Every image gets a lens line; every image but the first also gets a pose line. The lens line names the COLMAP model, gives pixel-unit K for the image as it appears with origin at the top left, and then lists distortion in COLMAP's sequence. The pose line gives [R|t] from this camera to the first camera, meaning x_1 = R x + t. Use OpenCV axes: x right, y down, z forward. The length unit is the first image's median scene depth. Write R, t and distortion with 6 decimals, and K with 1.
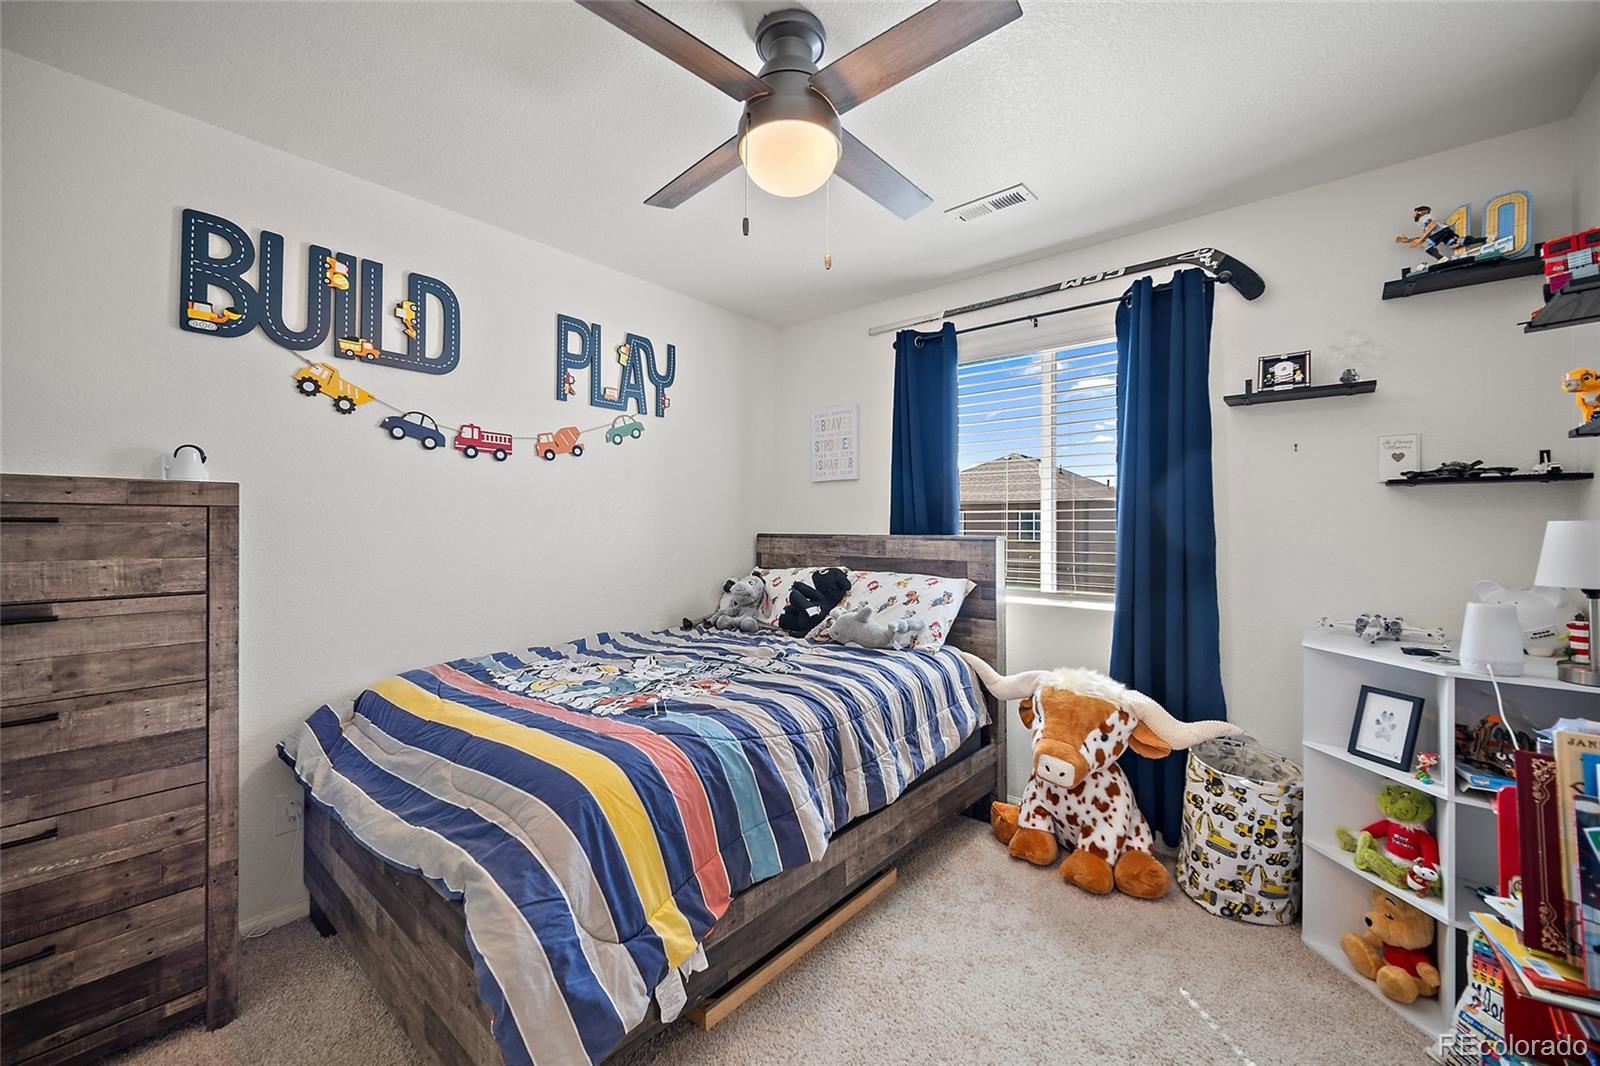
lens RADIAL K [[630.7, 0, 795.0], [0, 630.7, 527.6], [0, 0, 1]] dist [-0.001585, 0.000102]
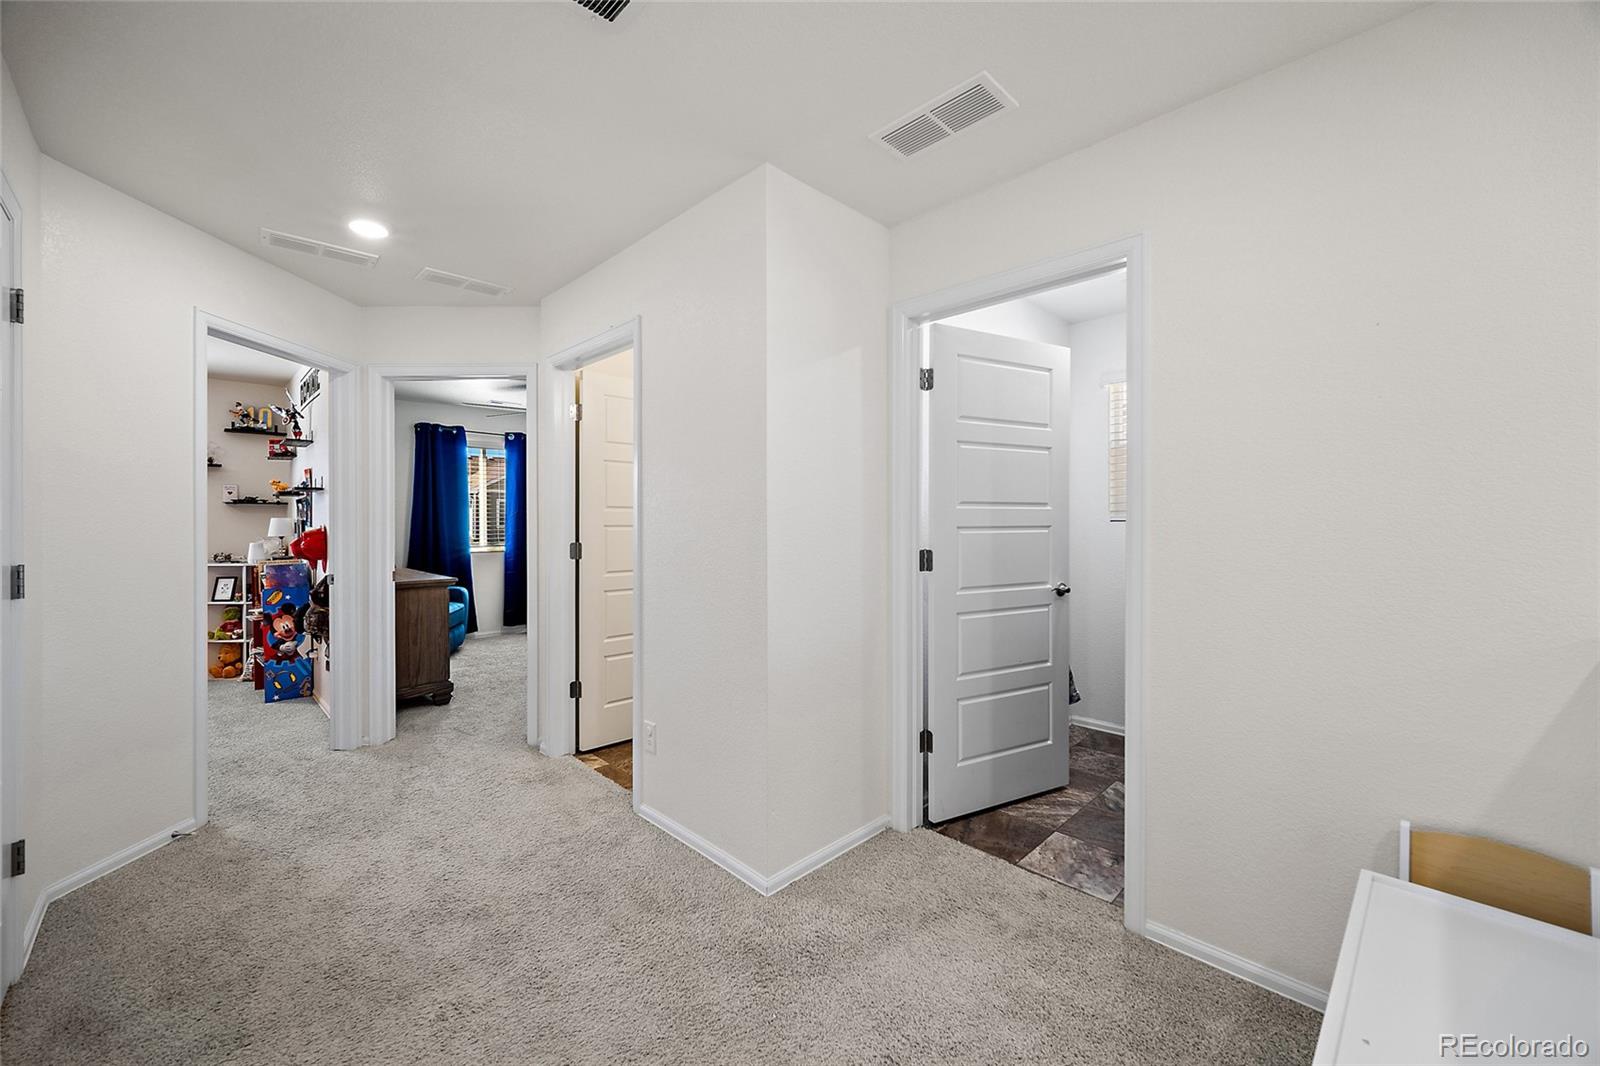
lens RADIAL K [[630.7, 0, 805.4], [0, 630.7, 527.9], [0, 0, 1]] dist [-0.001585, 0.000102]
pose [[0.074424, -0.011676, 0.997158, -1.715482], [-0.012589, 0.999841, 0.012647, -0.032531], [-0.997147, -0.013495, 0.074266, -1.836140]]
